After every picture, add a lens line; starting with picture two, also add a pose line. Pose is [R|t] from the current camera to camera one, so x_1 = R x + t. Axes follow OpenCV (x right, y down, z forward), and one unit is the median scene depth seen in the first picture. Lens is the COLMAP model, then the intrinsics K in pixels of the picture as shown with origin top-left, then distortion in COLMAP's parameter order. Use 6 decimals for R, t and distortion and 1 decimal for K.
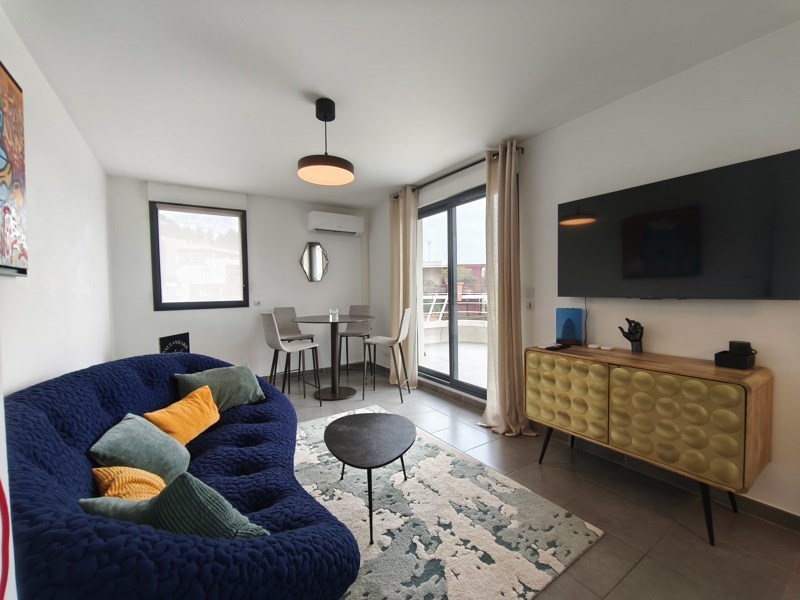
lens RADIAL K [[335.0, 0, 402.7], [0, 335.0, 300.9], [0, 0, 1]] dist [0.010204, 0.000682]
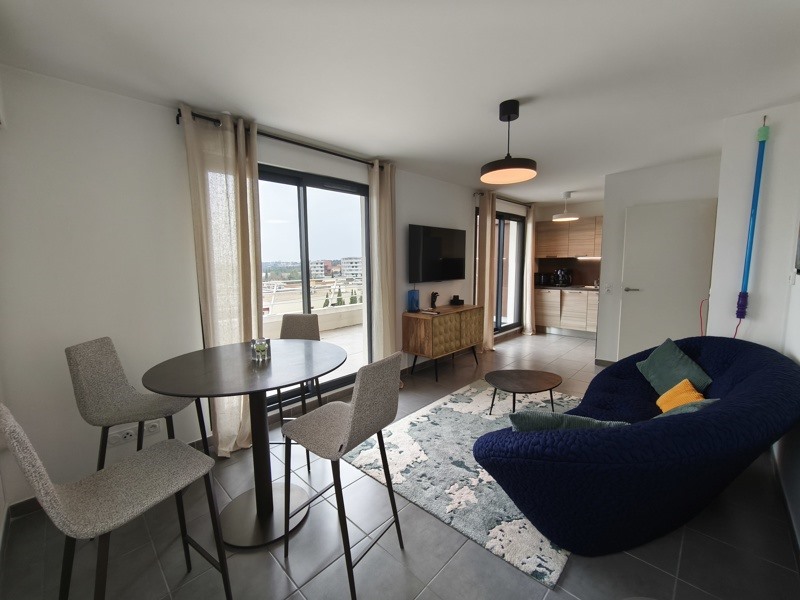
lens RADIAL K [[335.0, 0, 401.9], [0, 335.0, 296.4], [0, 0, 1]] dist [0.010204, 0.000682]
pose [[-0.222271, -0.085969, 0.971187, -1.228140], [0.045115, 0.994131, 0.098326, -0.123050], [-0.973940, 0.065670, -0.217088, 1.613563]]
